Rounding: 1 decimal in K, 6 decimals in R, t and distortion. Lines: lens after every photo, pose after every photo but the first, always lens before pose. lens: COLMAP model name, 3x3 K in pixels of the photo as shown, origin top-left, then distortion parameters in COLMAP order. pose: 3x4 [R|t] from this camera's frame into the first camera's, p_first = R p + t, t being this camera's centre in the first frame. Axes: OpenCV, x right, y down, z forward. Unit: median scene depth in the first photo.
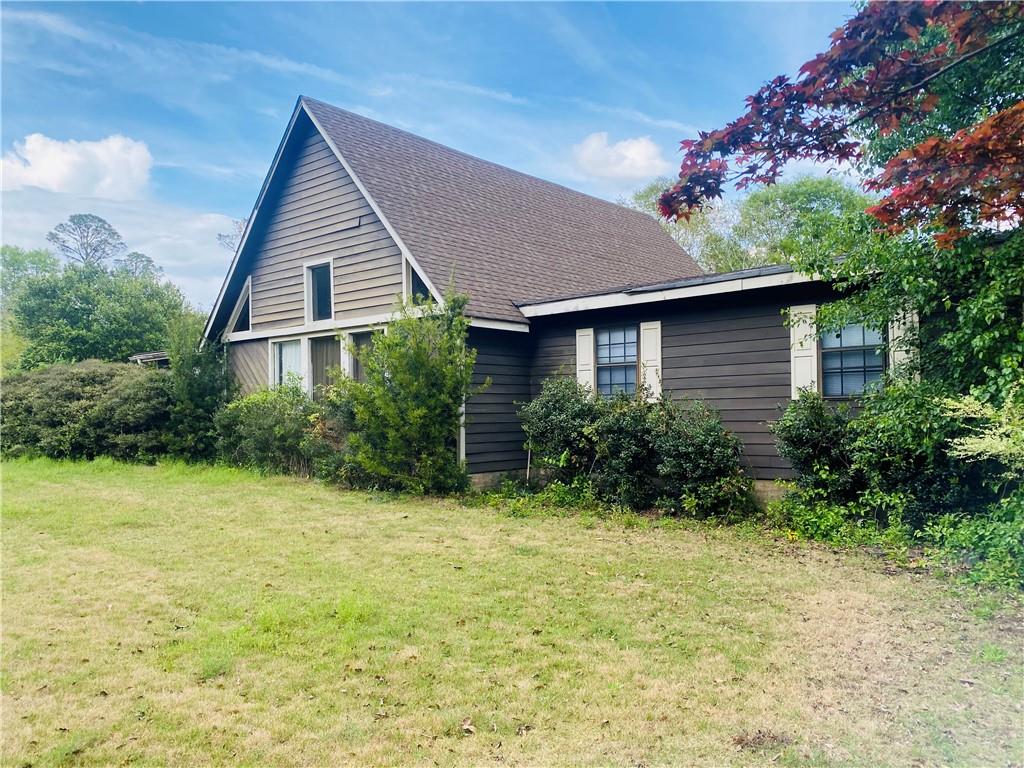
lens RADIAL K [[785.9, 0, 508.7], [0, 785.9, 383.0], [0, 0, 1]] dist [0.042780, -0.004247]
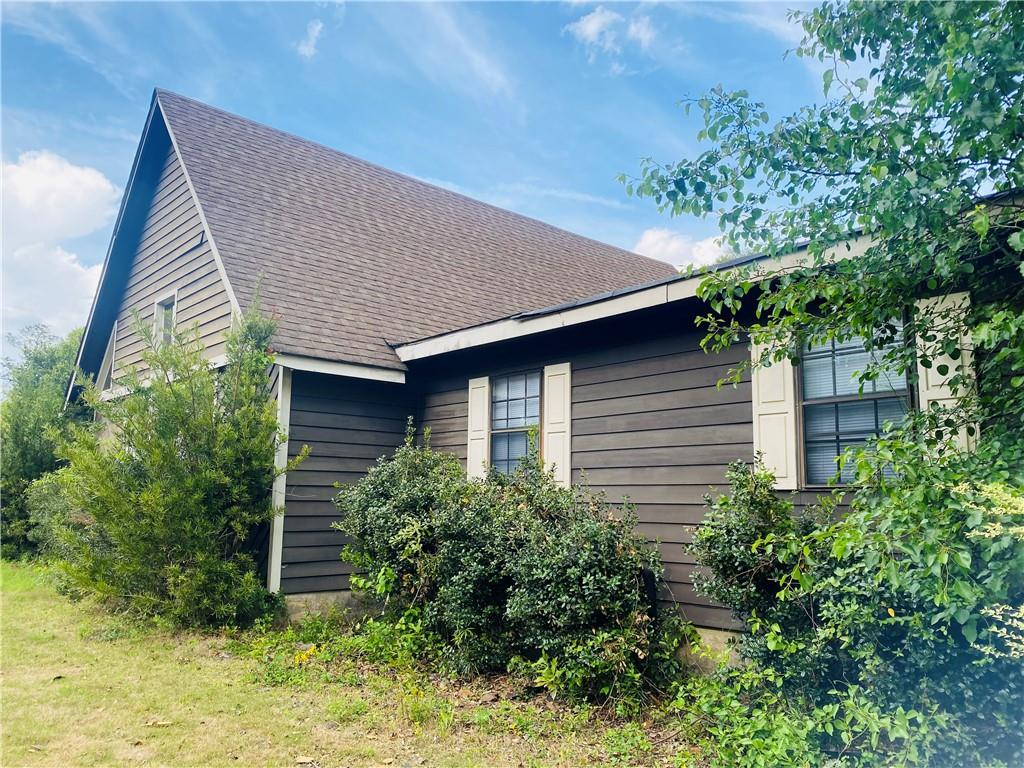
lens RADIAL K [[785.9, 0, 519.3], [0, 785.9, 381.6], [0, 0, 1]] dist [0.042780, -0.004247]
pose [[0.994370, 0.007338, -0.105706, 0.246974], [-0.019204, 0.993559, -0.111675, 0.011250], [0.104206, 0.113076, 0.988107, 0.404901]]
